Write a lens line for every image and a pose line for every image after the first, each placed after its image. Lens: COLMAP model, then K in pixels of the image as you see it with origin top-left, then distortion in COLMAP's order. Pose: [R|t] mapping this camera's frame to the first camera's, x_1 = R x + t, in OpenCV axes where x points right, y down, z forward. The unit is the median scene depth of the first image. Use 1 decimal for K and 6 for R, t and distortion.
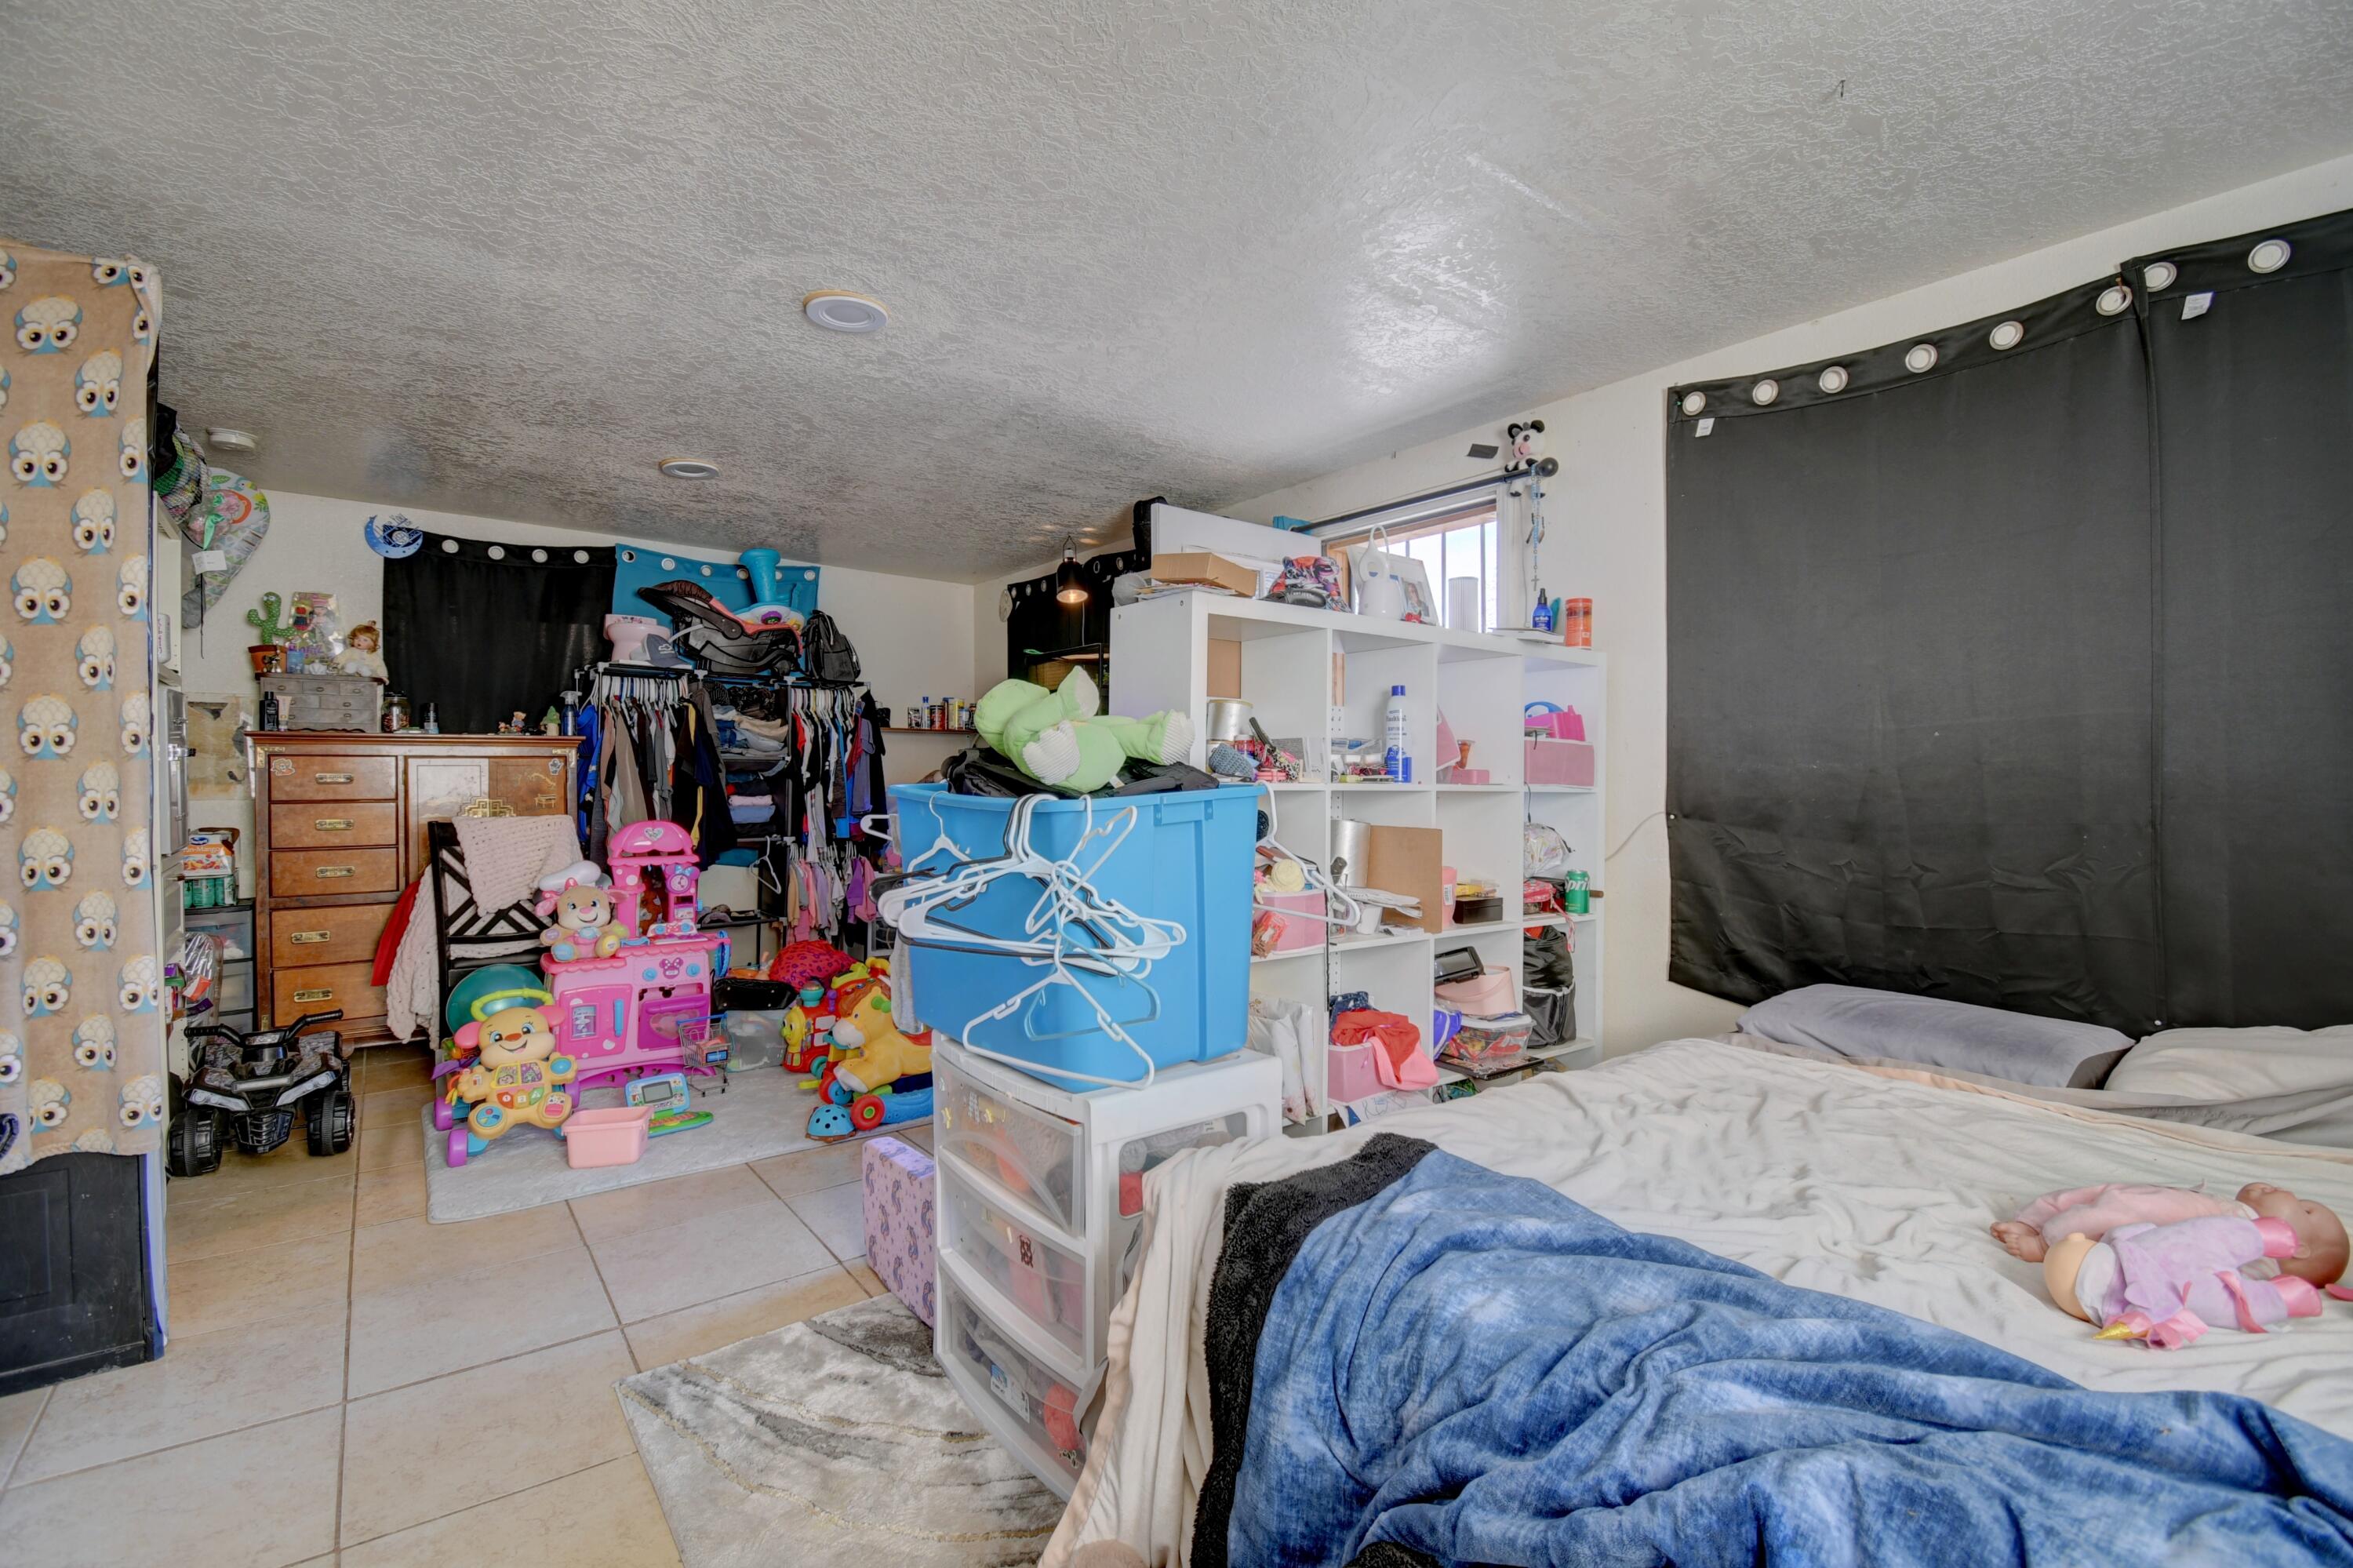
lens RADIAL K [[1046.2, 0, 1175.9], [0, 1046.2, 782.2], [0, 0, 1]] dist [-0.003022, -0.000696]
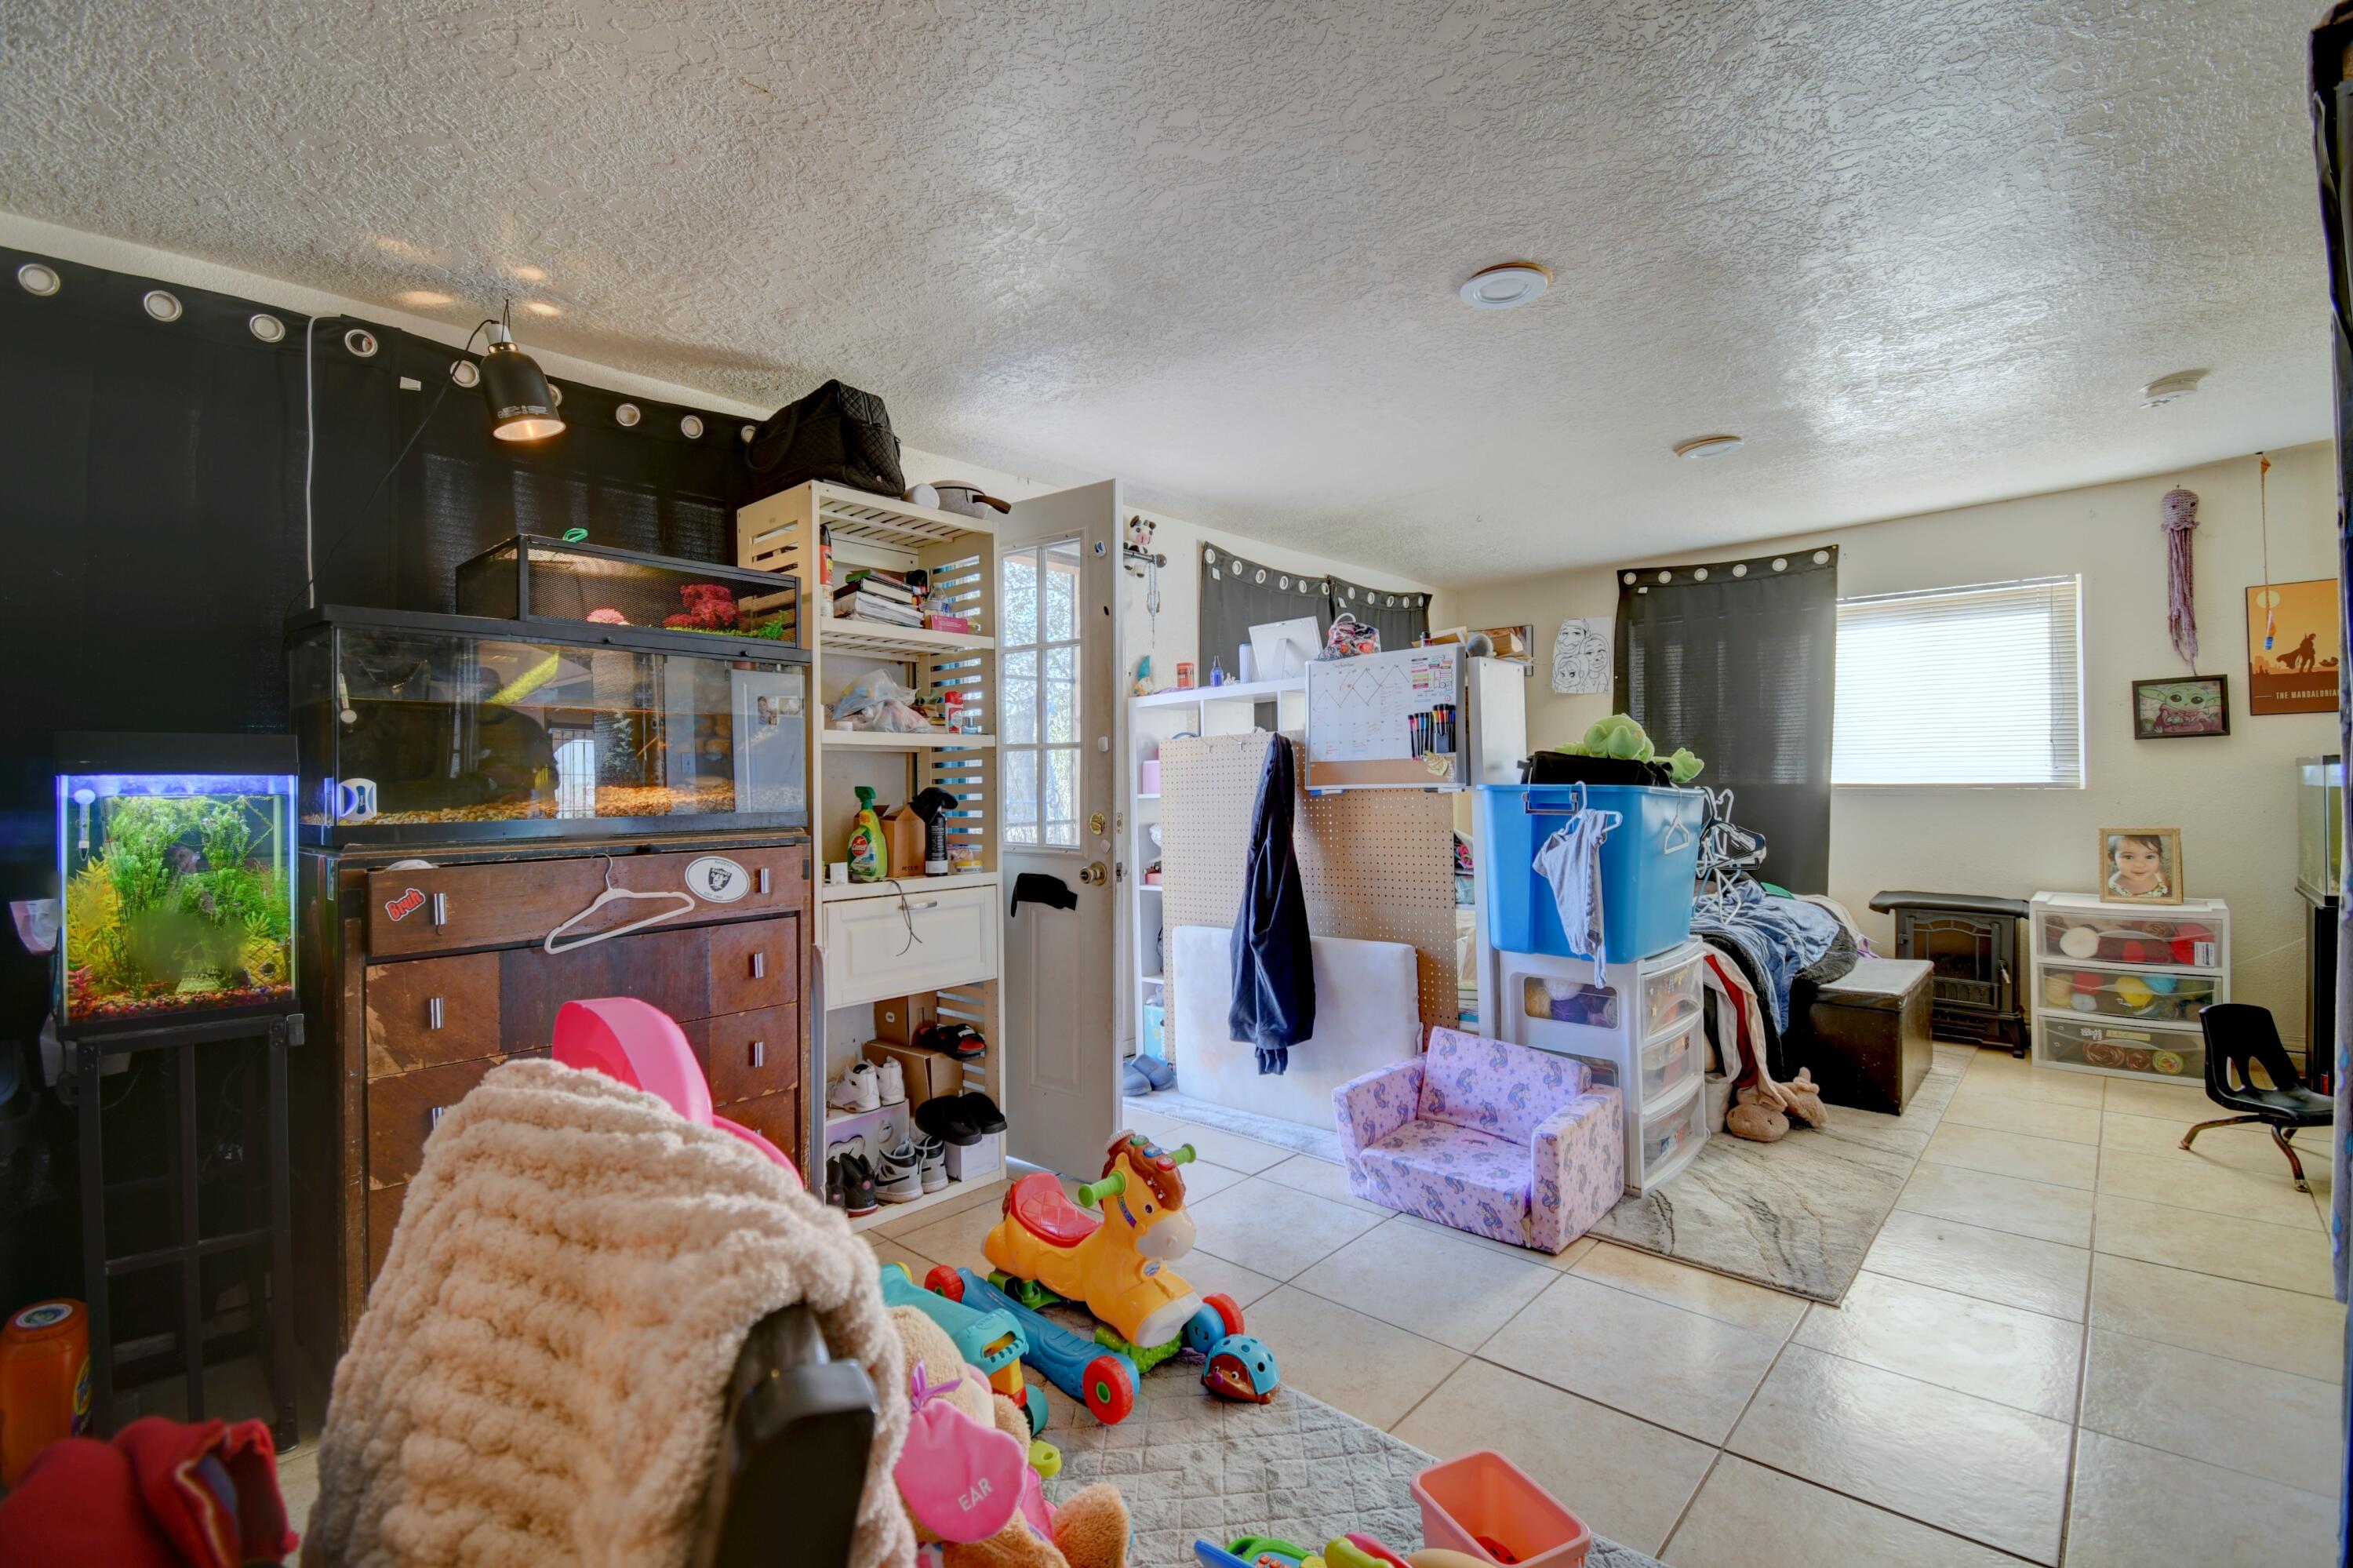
lens RADIAL K [[1046.2, 0, 1177.6], [0, 1046.2, 785.2], [0, 0, 1]] dist [-0.003022, -0.000696]
pose [[-0.175689, 0.001389, 0.984445, -1.129823], [0.016789, 0.999858, 0.001586, -0.004933], [-0.984303, 0.016807, -0.175687, 1.361421]]
